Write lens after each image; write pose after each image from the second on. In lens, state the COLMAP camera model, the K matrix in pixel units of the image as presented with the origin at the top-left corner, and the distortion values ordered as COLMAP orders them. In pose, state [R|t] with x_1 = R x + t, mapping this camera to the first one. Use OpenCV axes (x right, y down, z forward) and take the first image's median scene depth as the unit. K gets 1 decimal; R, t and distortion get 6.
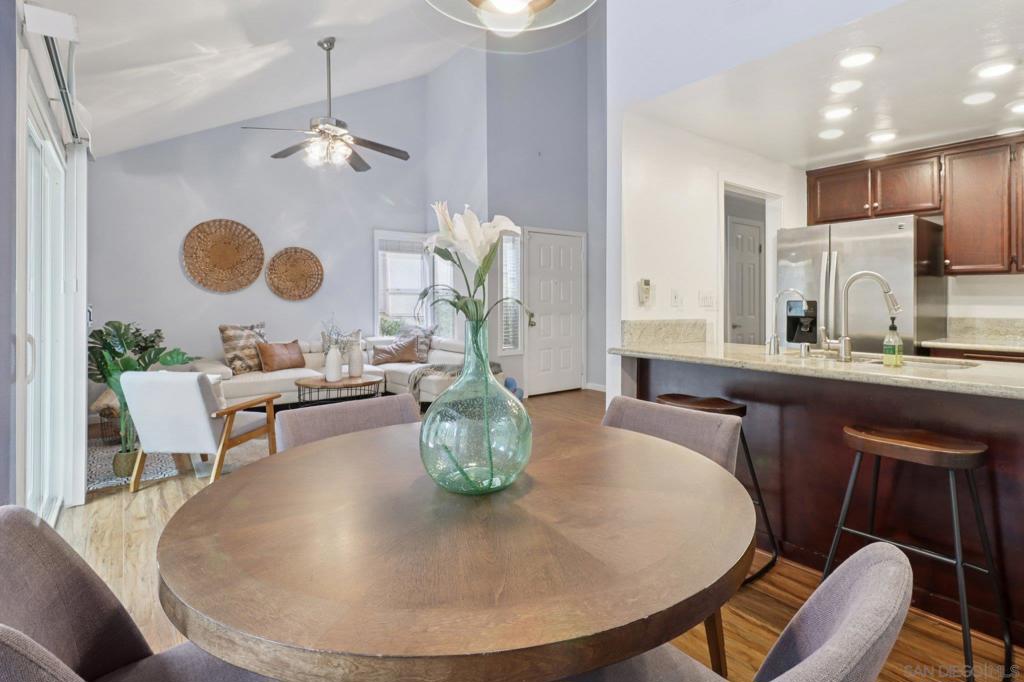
lens RADIAL K [[526.9, 0, 540.2], [0, 526.9, 298.3], [0, 0, 1]] dist [-0.006040, -0.001091]
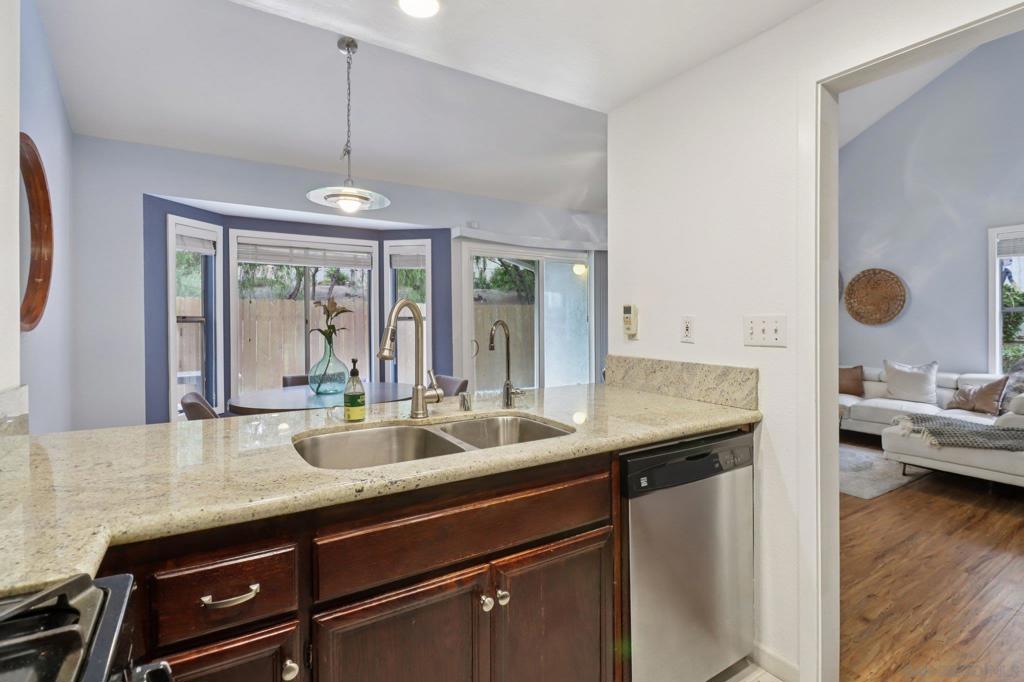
lens RADIAL K [[481.9, 0, 516.8], [0, 481.9, 324.1], [0, 0, 1]] dist [-0.000409, -0.011731]
pose [[-0.110966, 0.004574, -0.993814, 0.509850], [0.008053, 0.999961, 0.003703, -0.006449], [0.993792, -0.007593, -0.110999, 0.497174]]
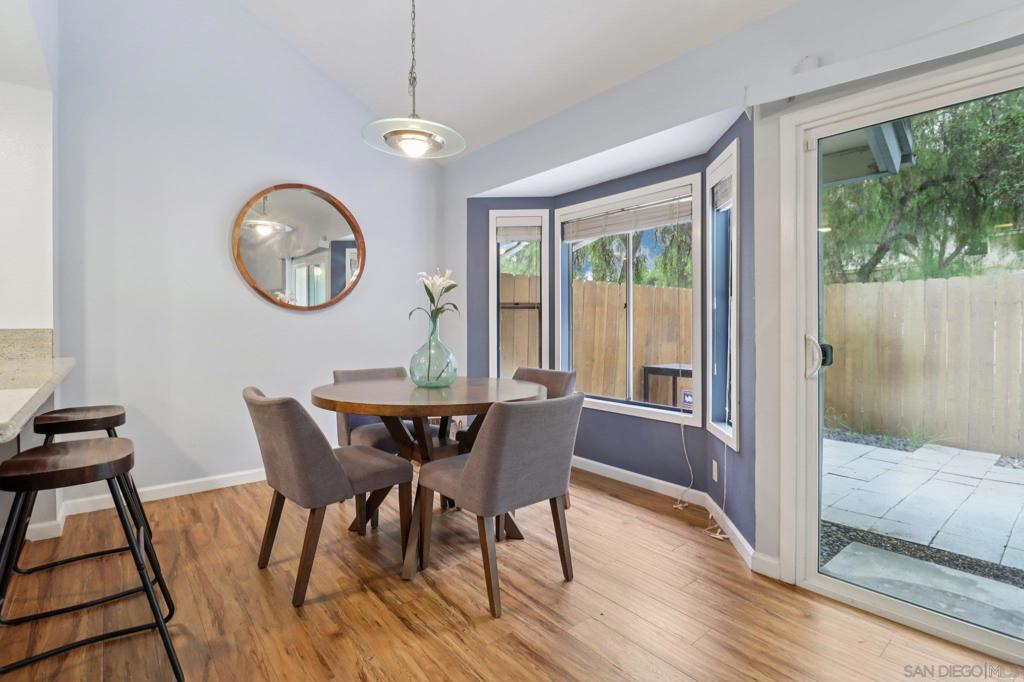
lens RADIAL K [[492.9, 0, 519.3], [0, 492.9, 319.3], [0, 0, 1]] dist [0.001414, 0.000203]
pose [[-0.999532, -0.002660, -0.030475, -0.096460], [-0.002229, 0.999897, -0.014171, 0.016423], [0.030510, -0.014096, -0.999435, 0.687463]]
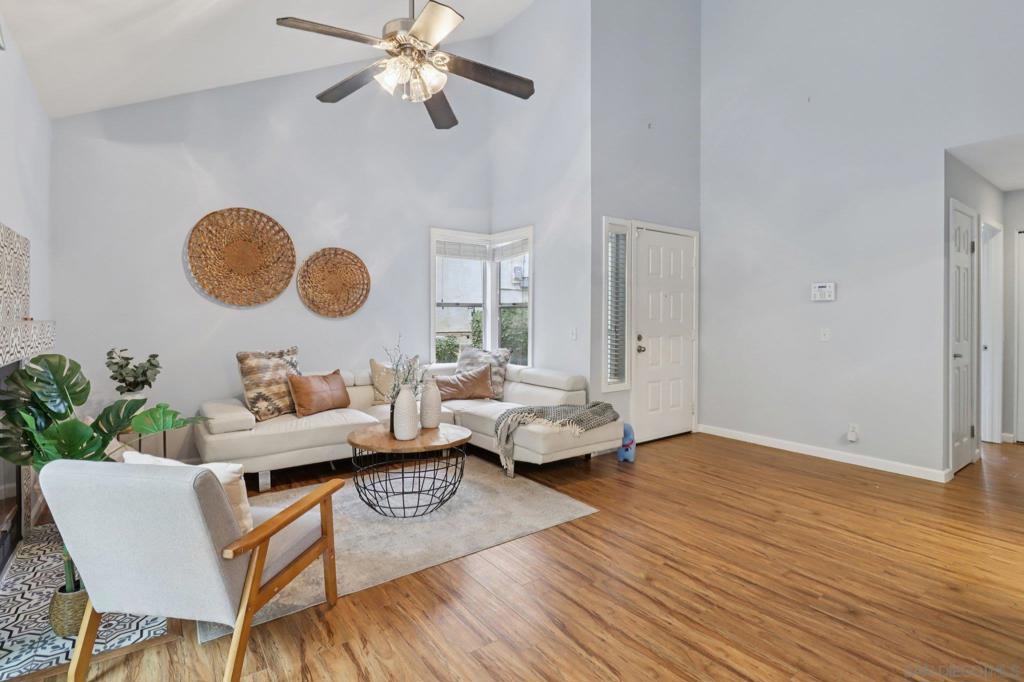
lens RADIAL K [[499.8, 0, 517.4], [0, 499.8, 318.3], [0, 0, 1]] dist [0.004096, -0.001081]
pose [[0.999402, 0.003248, -0.034416, -0.191705], [-0.003120, 0.999988, 0.003763, 0.001588], [0.034427, -0.003653, 0.999401, 0.309364]]
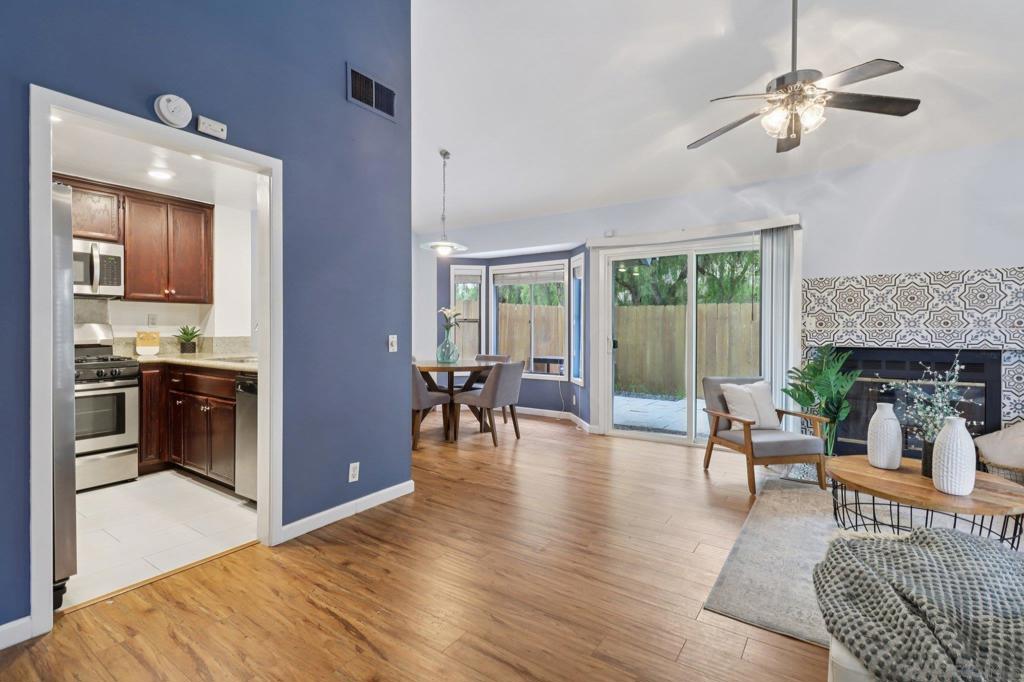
lens RADIAL K [[472.6, 0, 522.3], [0, 472.6, 328.9], [0, 0, 1]] dist [0.000506, 0.000102]
pose [[-0.953494, 0.001286, -0.301409, 0.113575], [0.001331, 0.999999, 0.000057, 0.006836], [0.301408, -0.000347, -0.953495, 1.152631]]
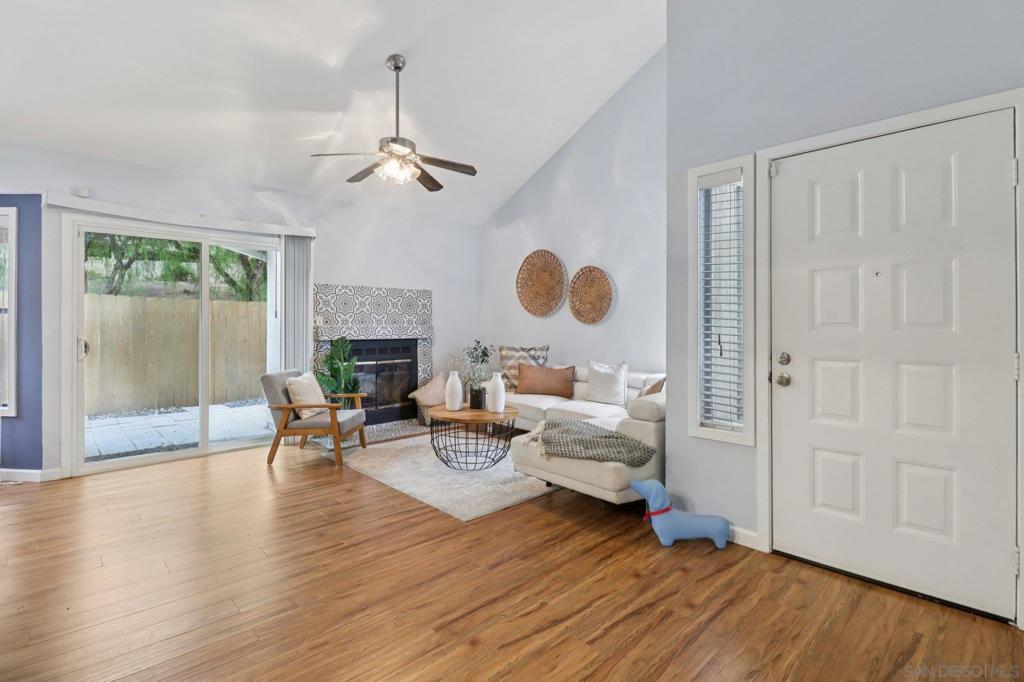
lens RADIAL K [[480.4, 0, 510.4], [0, 480.4, 323.8], [0, 0, 1]] dist [0.009752, -0.010468]
pose [[0.087813, -0.002206, -0.996135, 0.390954], [0.001075, 0.999997, -0.002120, 0.006053], [0.996136, -0.000885, 0.087815, 0.860763]]
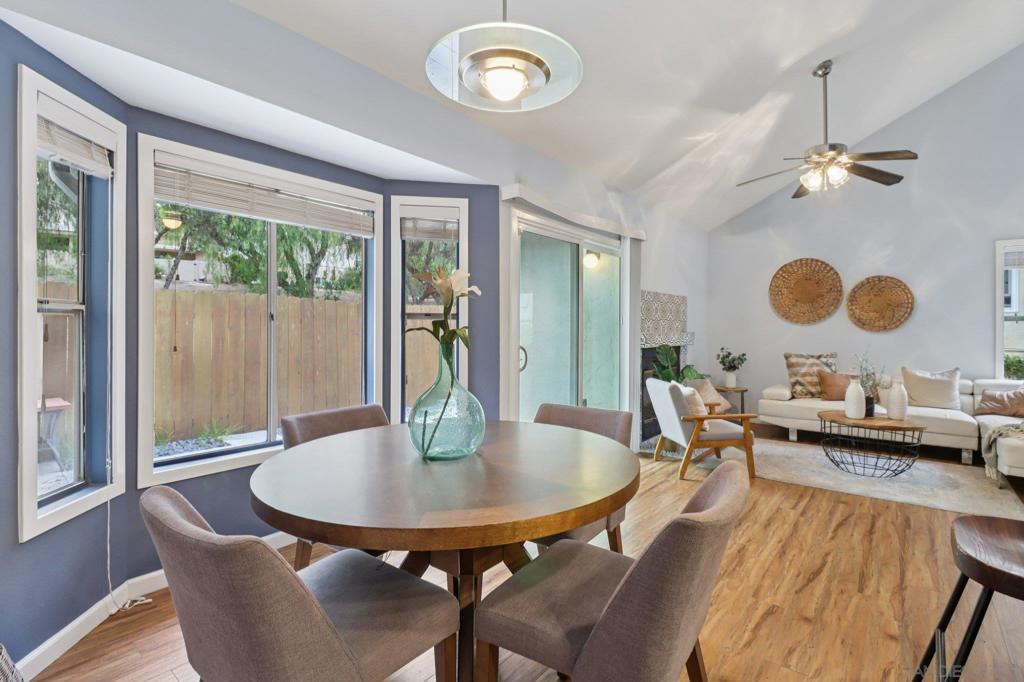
lens RADIAL K [[478.0, 0, 515.9], [0, 478.0, 329.5], [0, 0, 1]] dist [0.000078, -0.010188]
pose [[0.212617, 0.002709, -0.977132, 0.257900], [-0.003774, 0.999991, 0.001951, 0.000745], [0.977128, 0.003273, 0.212625, 0.192566]]
